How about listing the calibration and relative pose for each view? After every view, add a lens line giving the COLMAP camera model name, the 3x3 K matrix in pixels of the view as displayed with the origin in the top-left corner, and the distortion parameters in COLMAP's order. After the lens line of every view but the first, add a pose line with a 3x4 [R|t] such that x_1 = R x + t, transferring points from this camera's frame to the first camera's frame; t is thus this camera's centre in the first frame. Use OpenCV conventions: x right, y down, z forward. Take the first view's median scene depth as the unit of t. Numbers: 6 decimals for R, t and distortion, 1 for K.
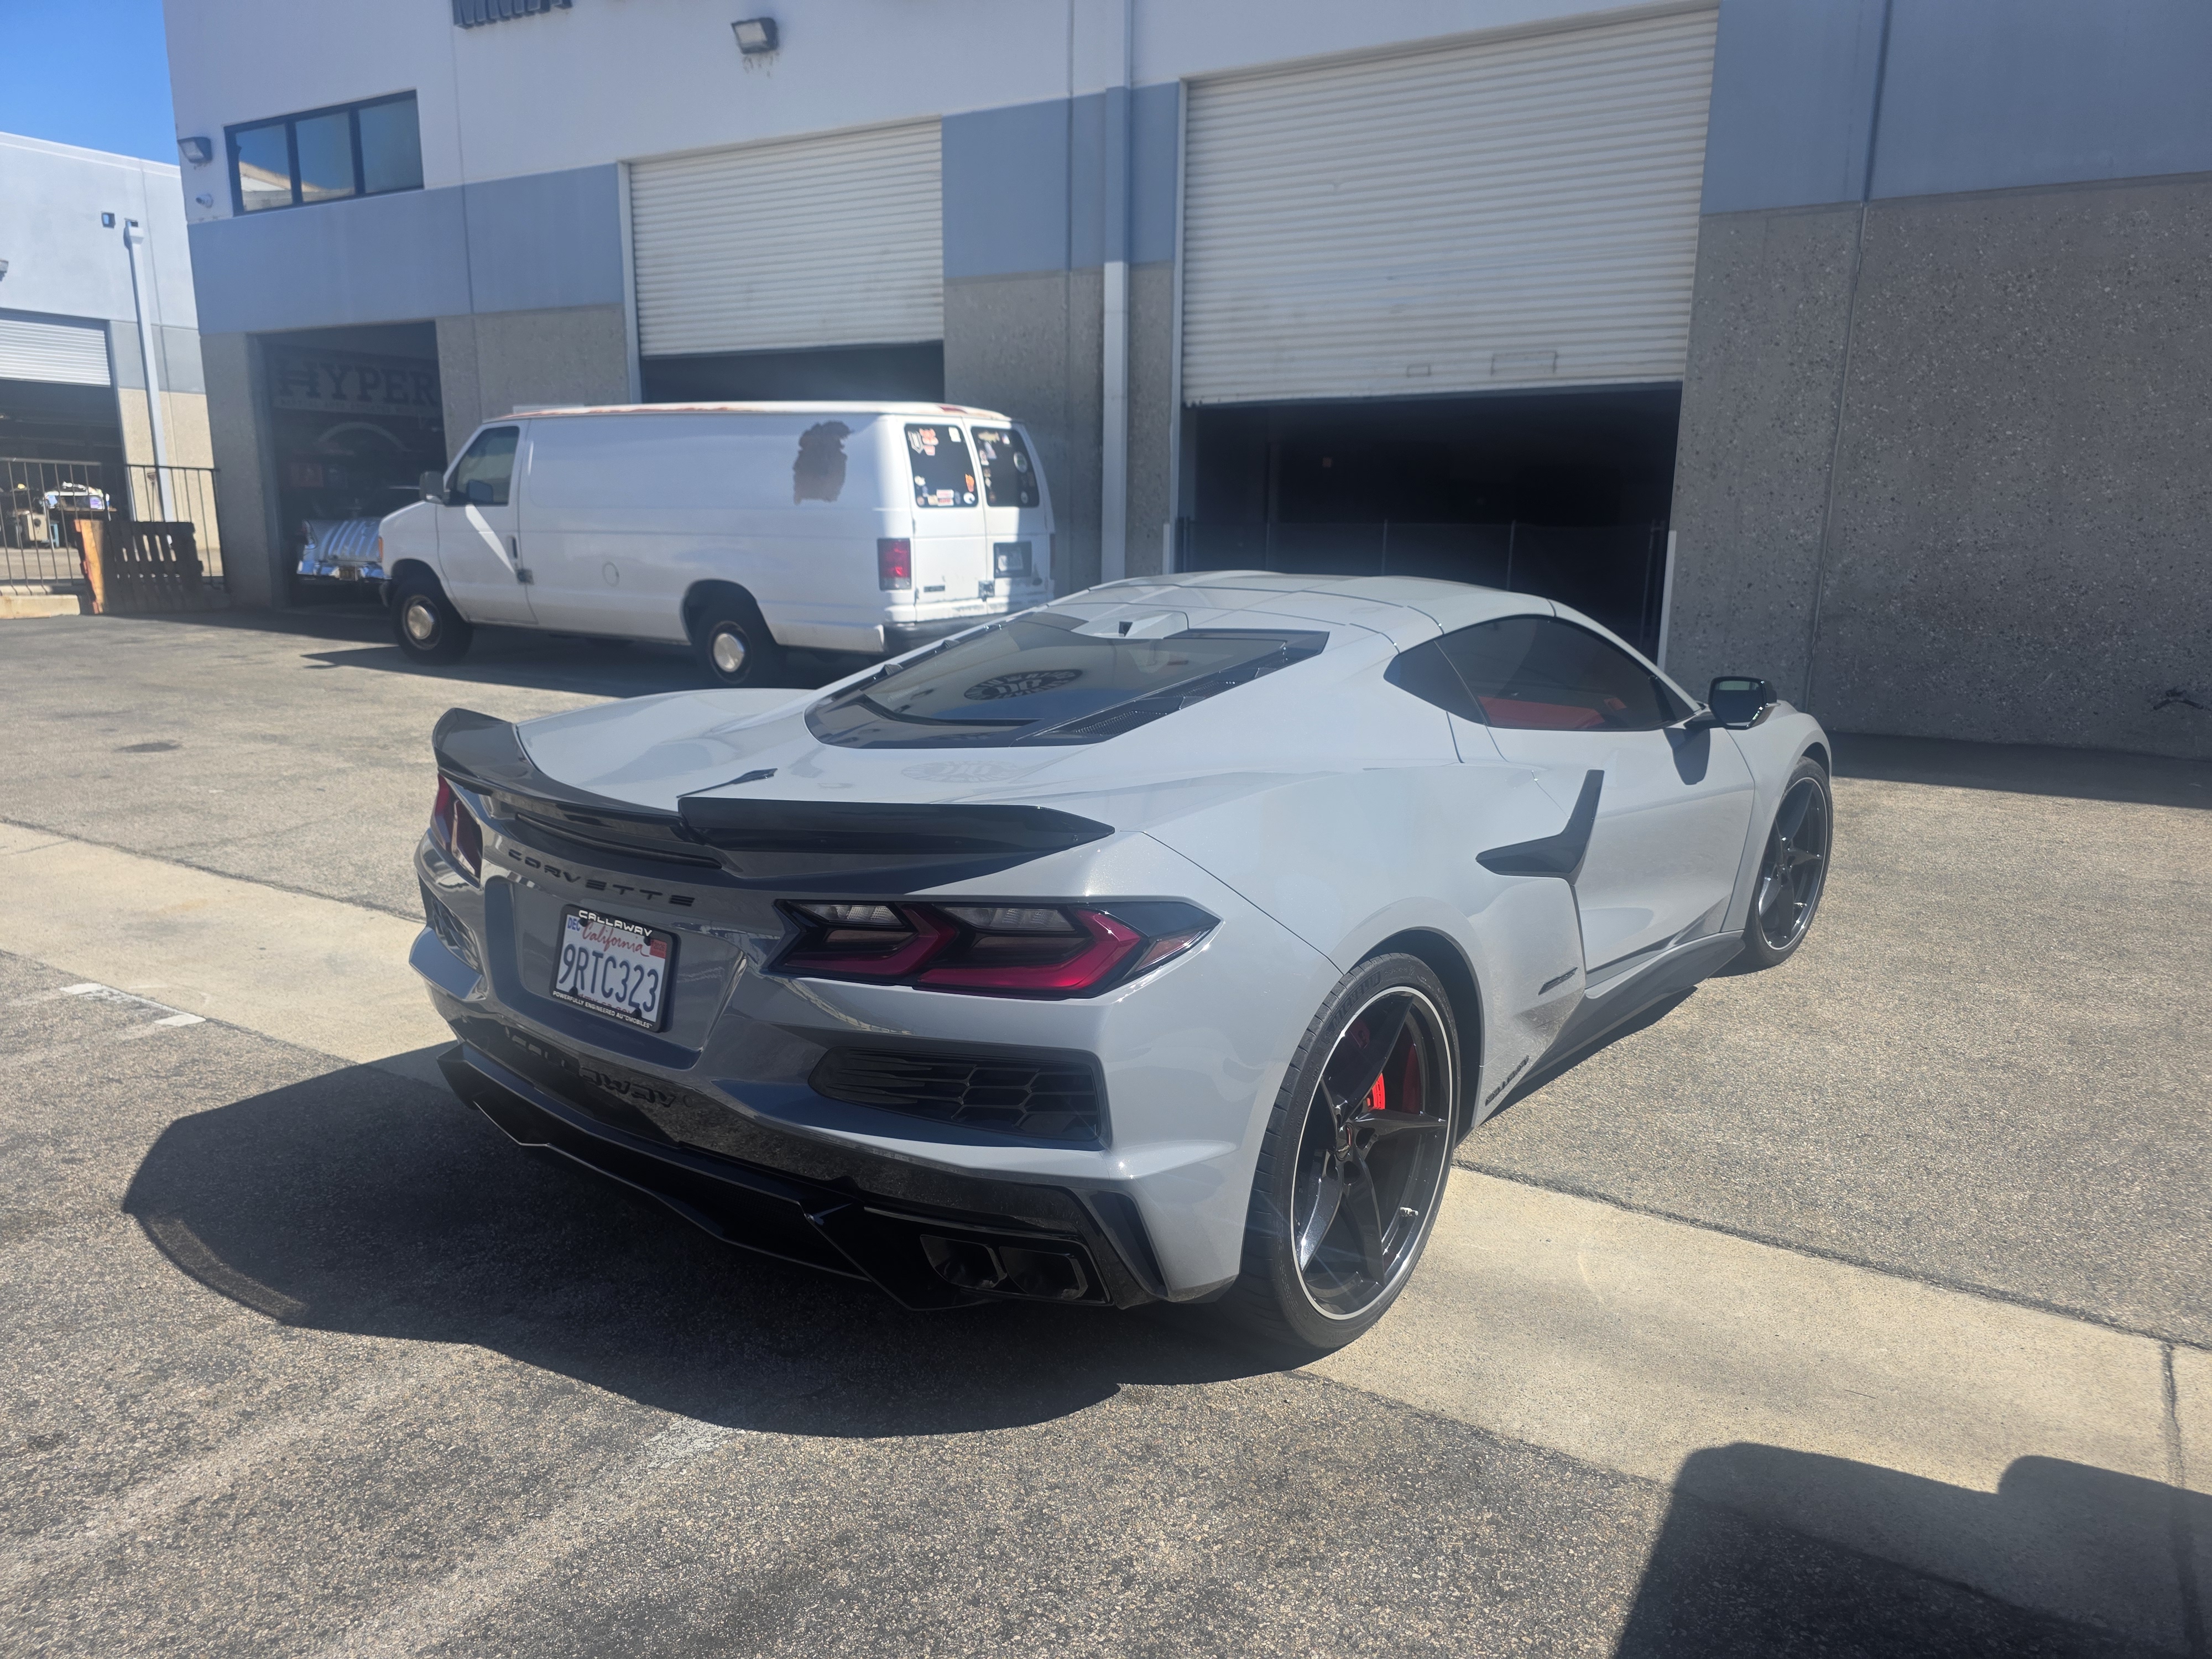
lens RADIAL K [[1474.2, 0, 1151.0], [0, 1474.2, 834.0], [0, 0, 1]] dist [0.025742, -0.023201]
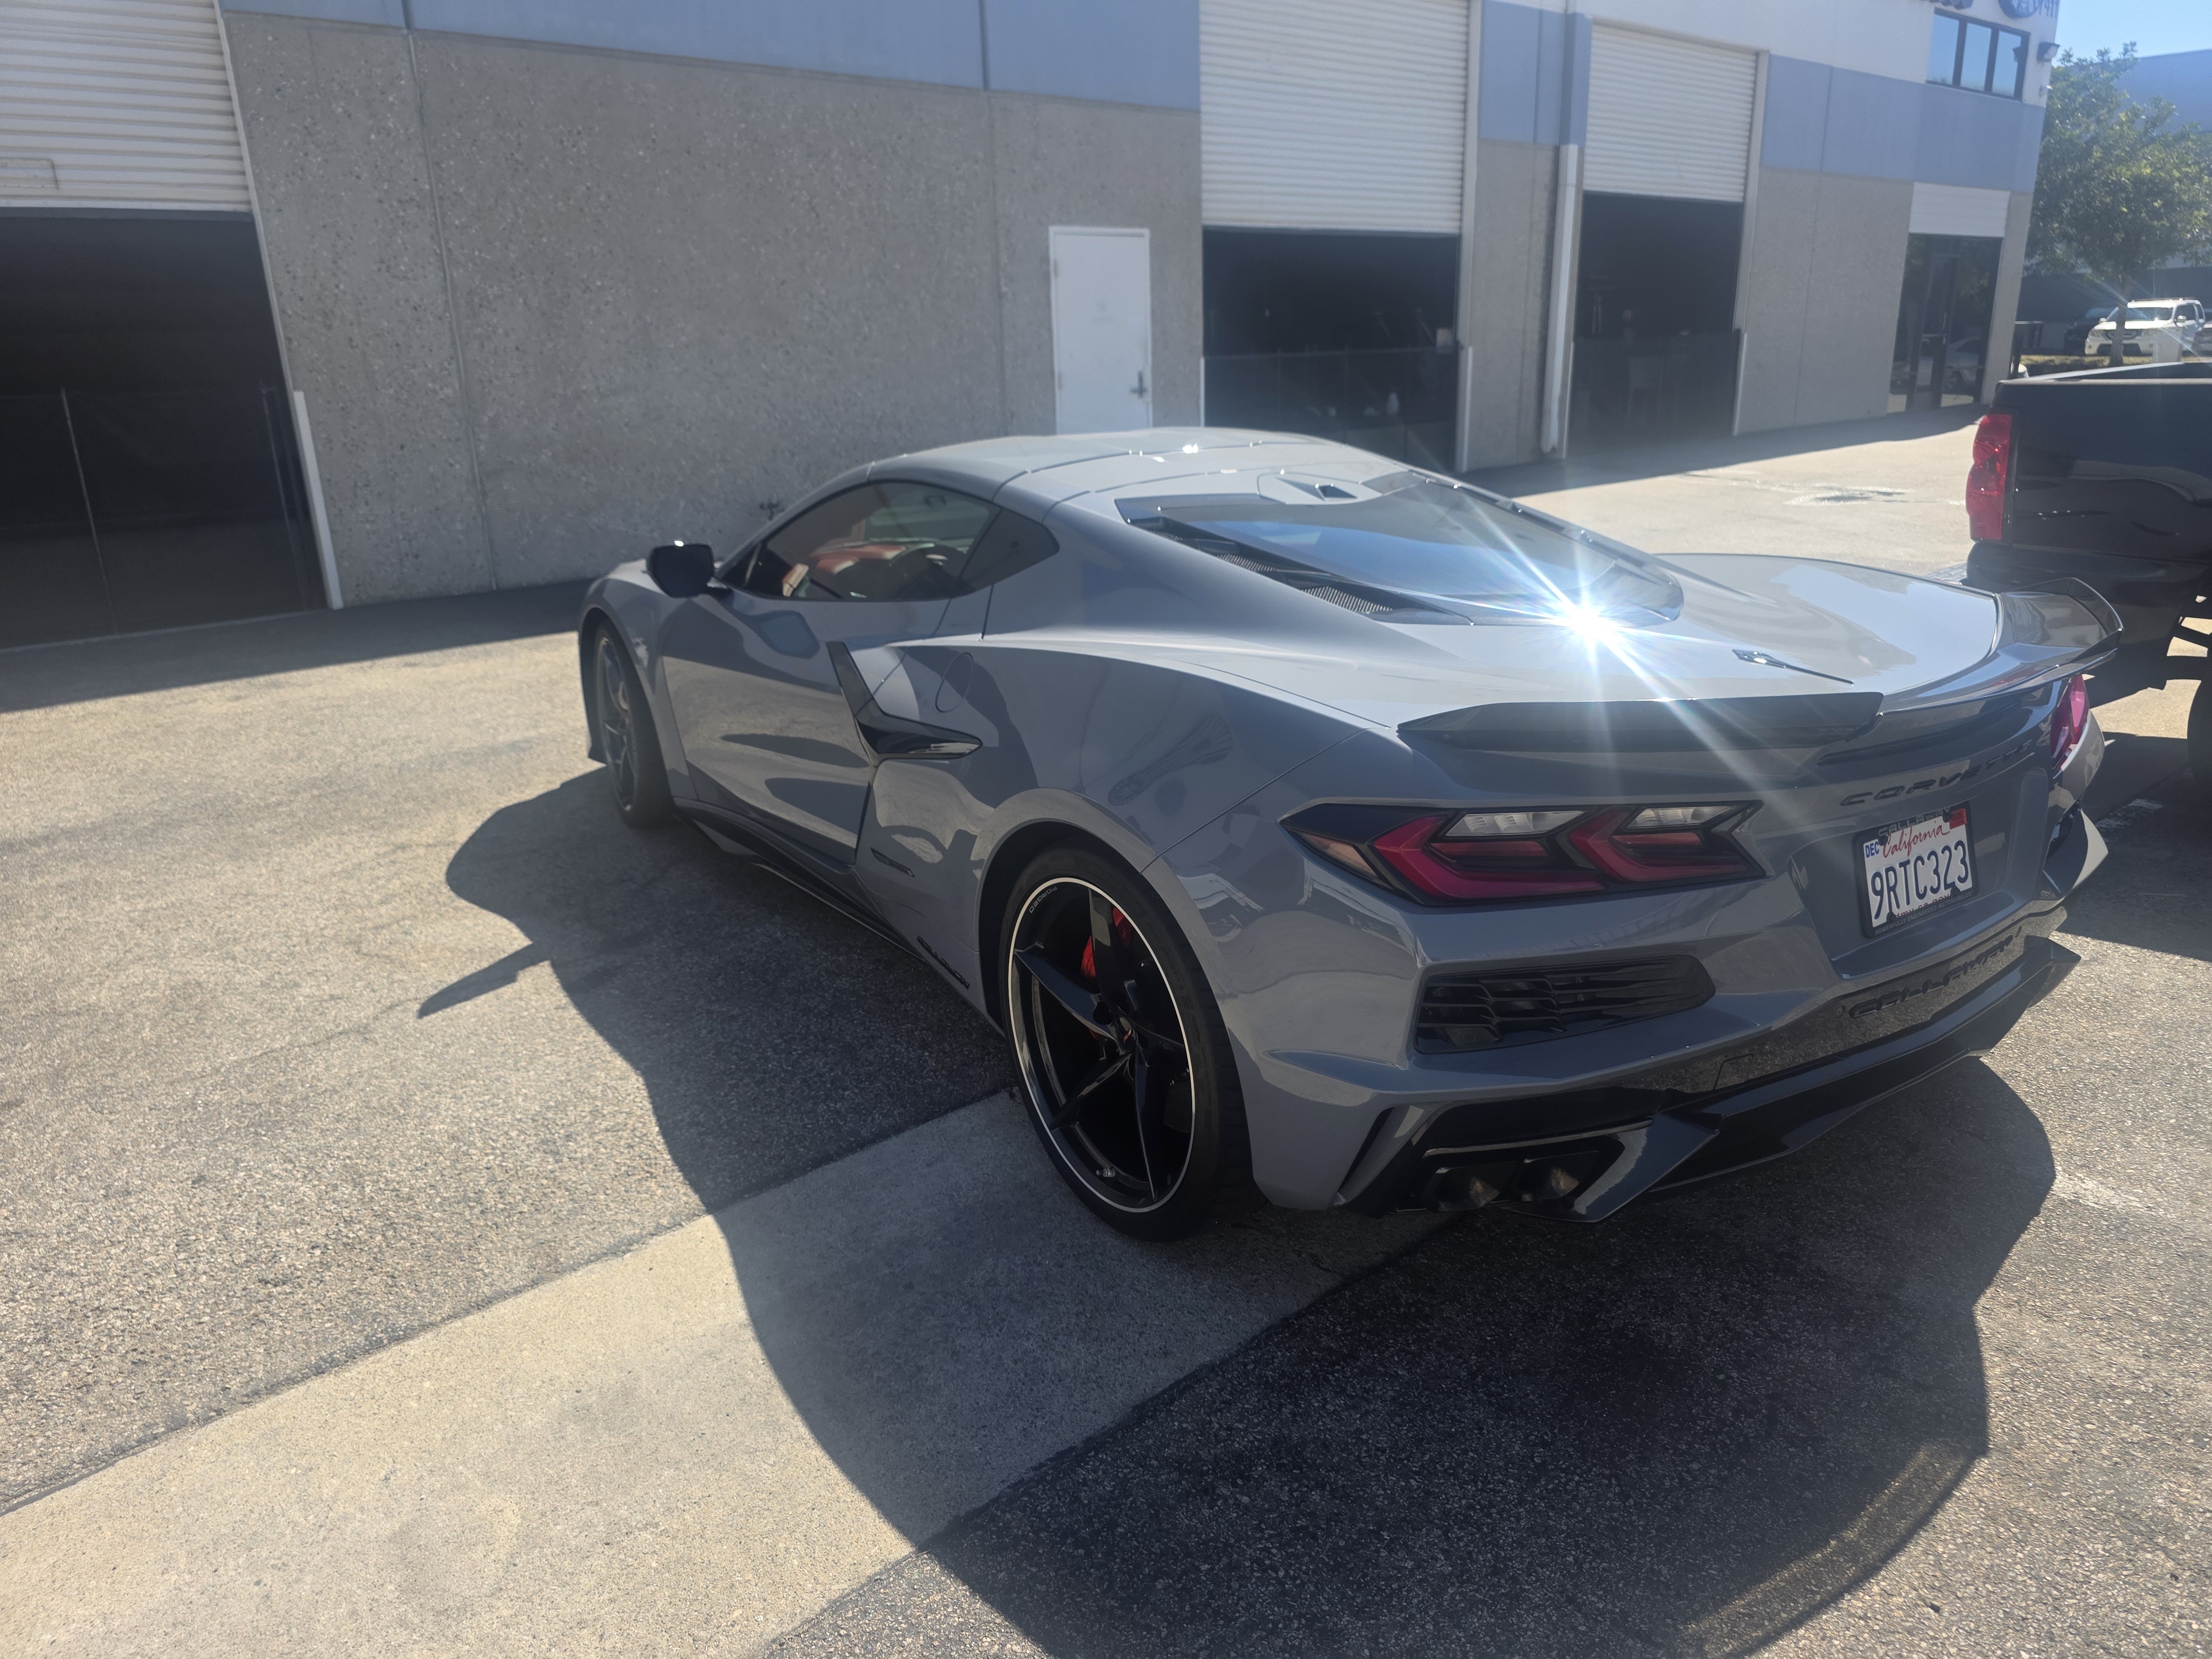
lens RADIAL K [[1469.9, 0, 1106.0], [0, 1469.9, 829.5], [0, 0, 1]] dist [-0.007585, -0.006393]
pose [[0.323533, -0.311436, 0.893496, -0.336343], [0.225850, 0.942406, 0.246704, -0.068677], [-0.918868, 0.121979, 0.375237, 0.279809]]
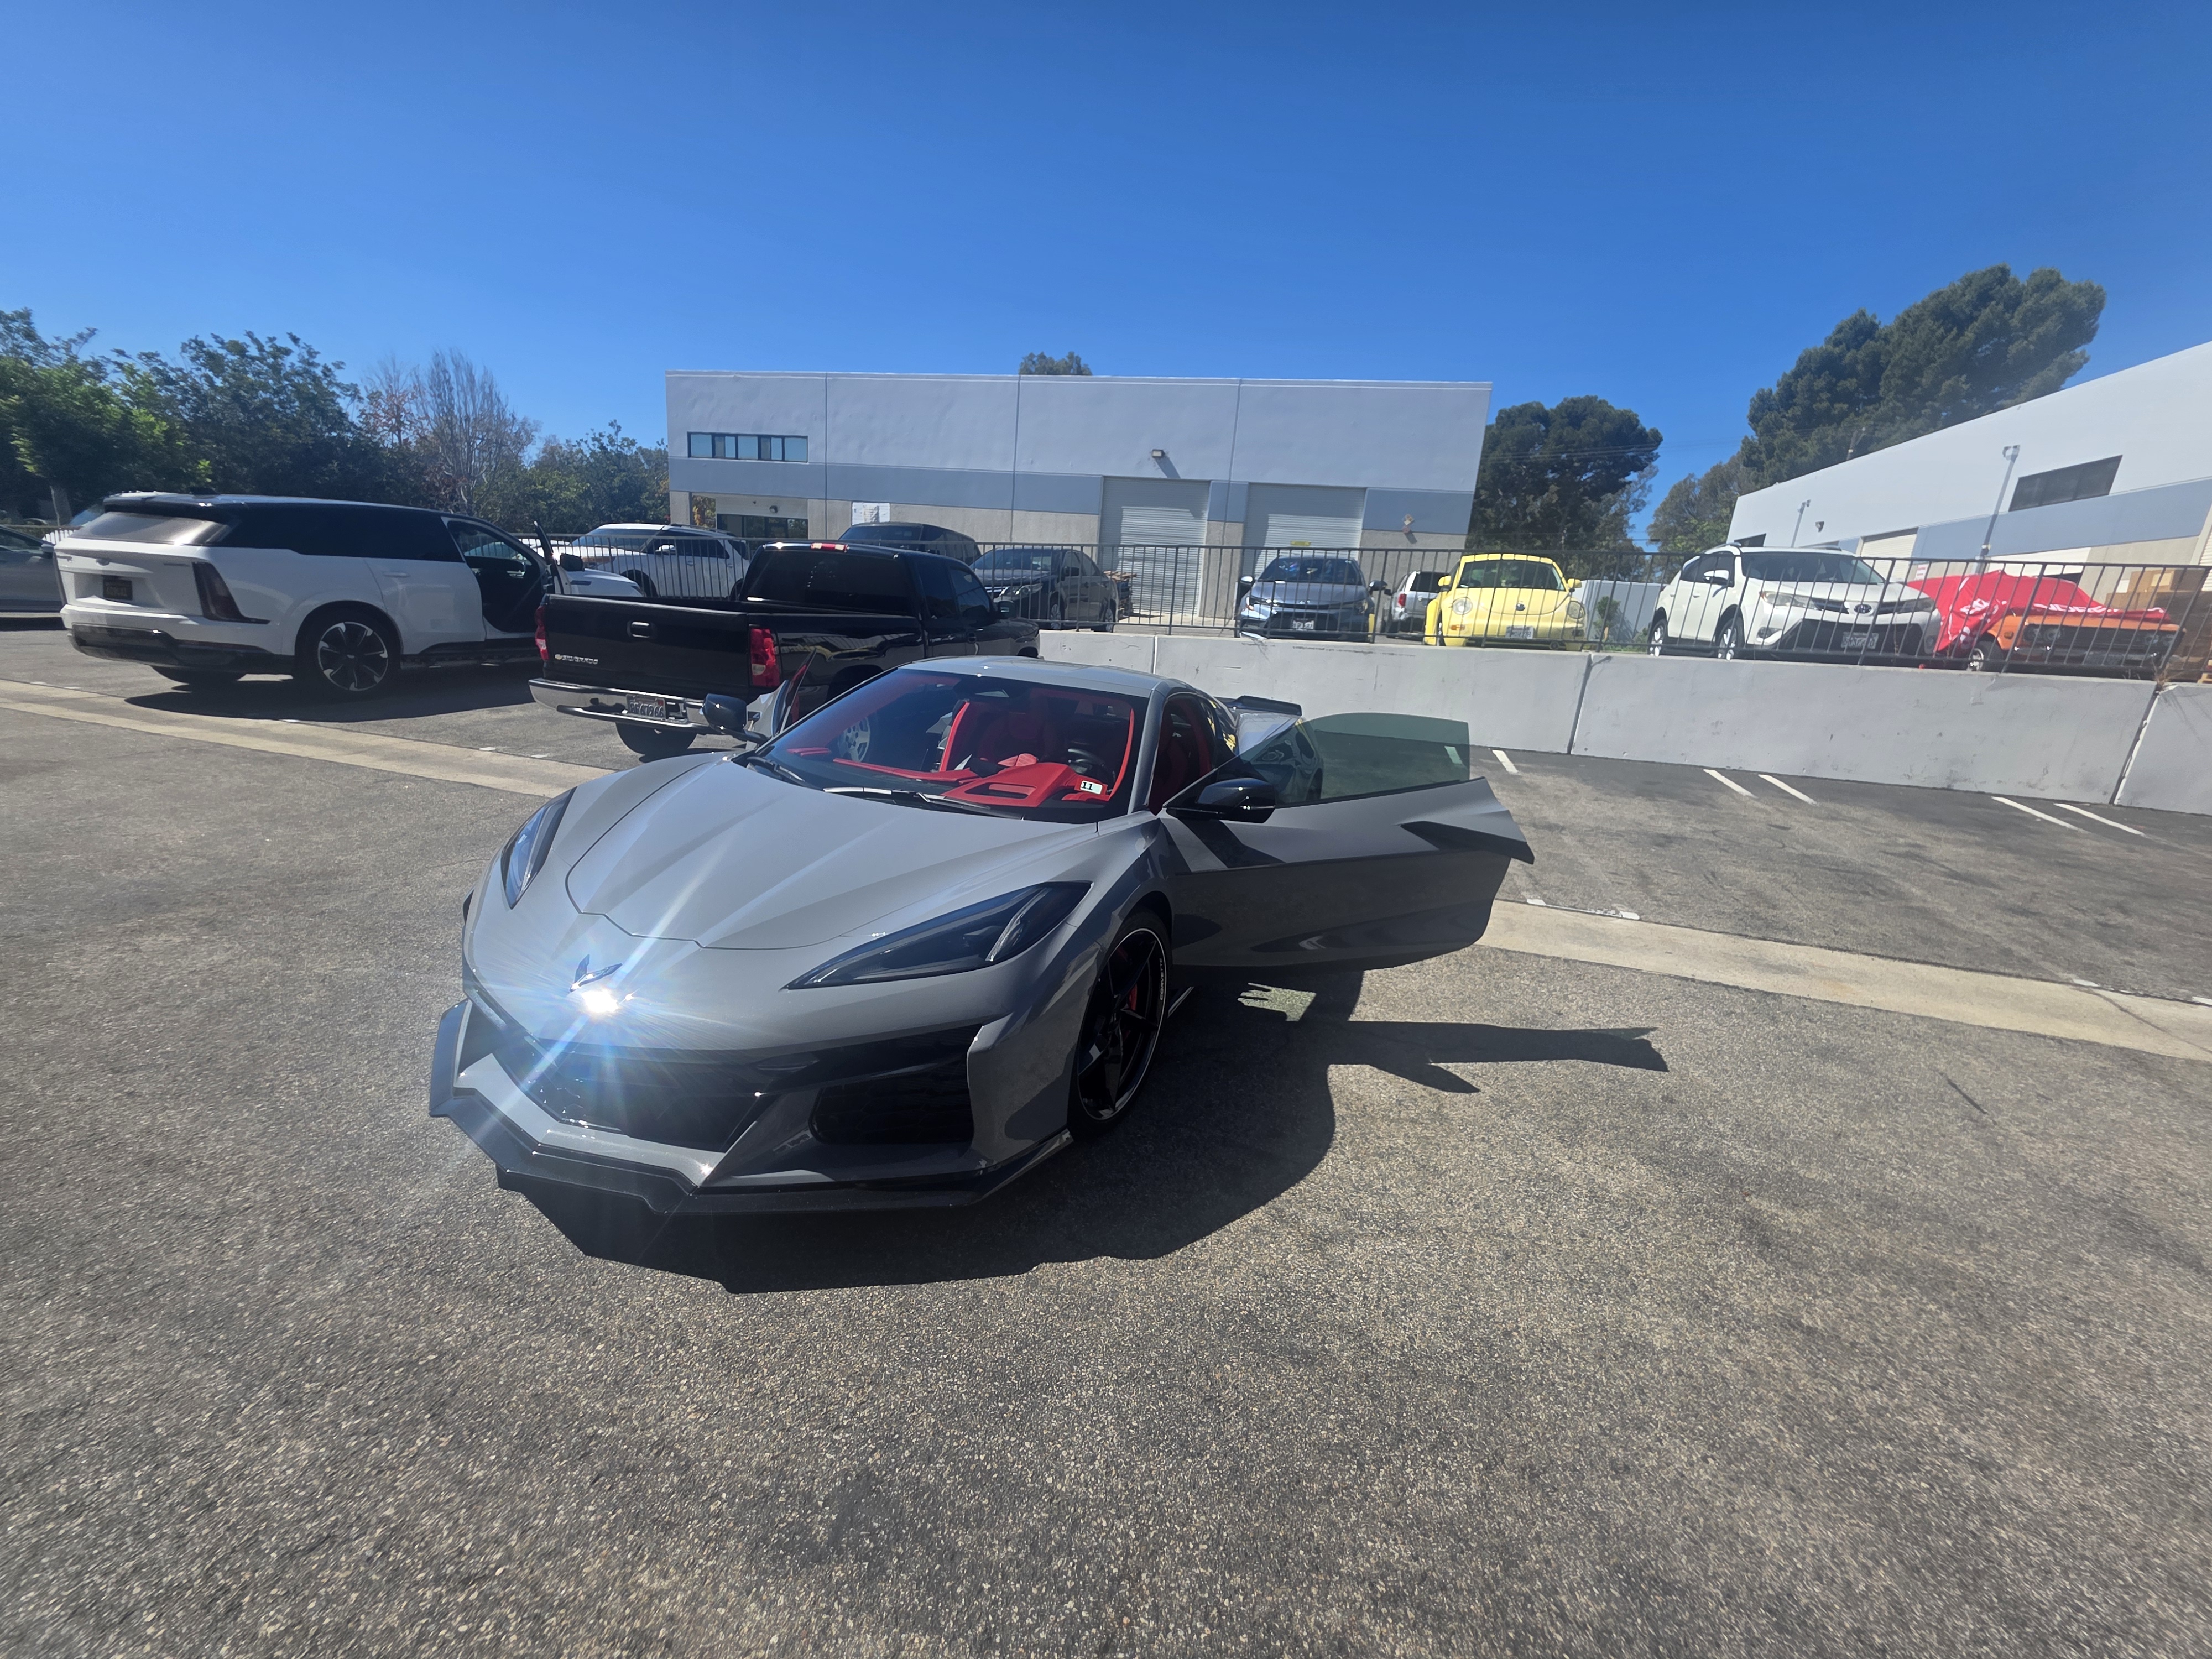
lens RADIAL K [[896.1, 0, 1106.0], [0, 896.1, 829.5], [0, 0, 1]] dist [0.002675, 0.000145]
pose [[-0.965387, -0.021433, -0.259940, 0.121198], [-0.136320, 0.891123, 0.432800, -0.184939], [0.222362, 0.453255, -0.863201, 0.799714]]
